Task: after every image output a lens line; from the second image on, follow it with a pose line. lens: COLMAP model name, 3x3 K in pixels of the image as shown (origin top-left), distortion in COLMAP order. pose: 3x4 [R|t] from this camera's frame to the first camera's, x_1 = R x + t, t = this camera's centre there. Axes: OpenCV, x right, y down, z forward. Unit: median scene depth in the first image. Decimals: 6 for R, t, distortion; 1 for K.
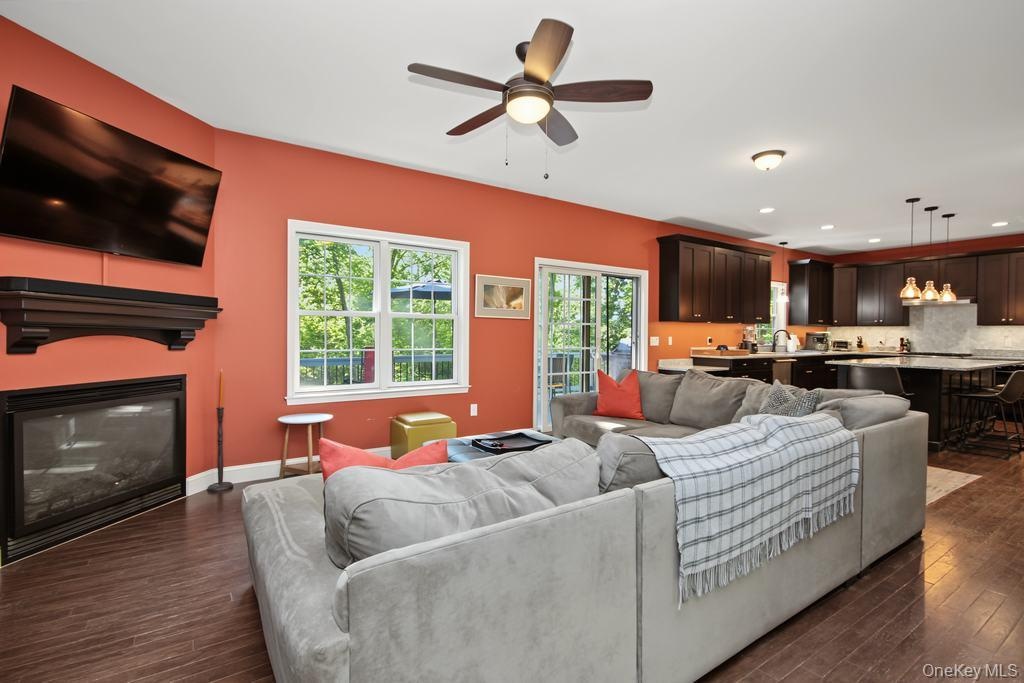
lens RADIAL K [[481.6, 0, 513.6], [0, 481.6, 343.4], [0, 0, 1]] dist [-0.000738, -0.000923]
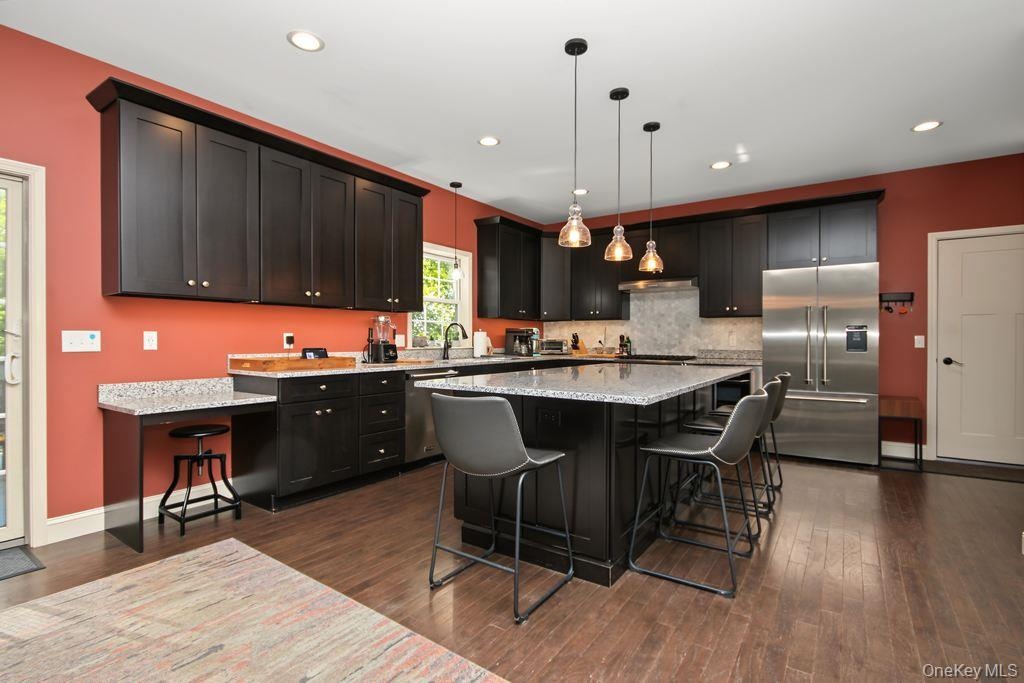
lens RADIAL K [[481.6, 0, 515.6], [0, 481.6, 338.5], [0, 0, 1]] dist [-0.000738, -0.000923]
pose [[0.931868, -0.005748, 0.362751, 0.404037], [0.013111, 0.999755, -0.017839, 0.004403], [-0.362559, 0.021380, 0.931715, 0.388122]]
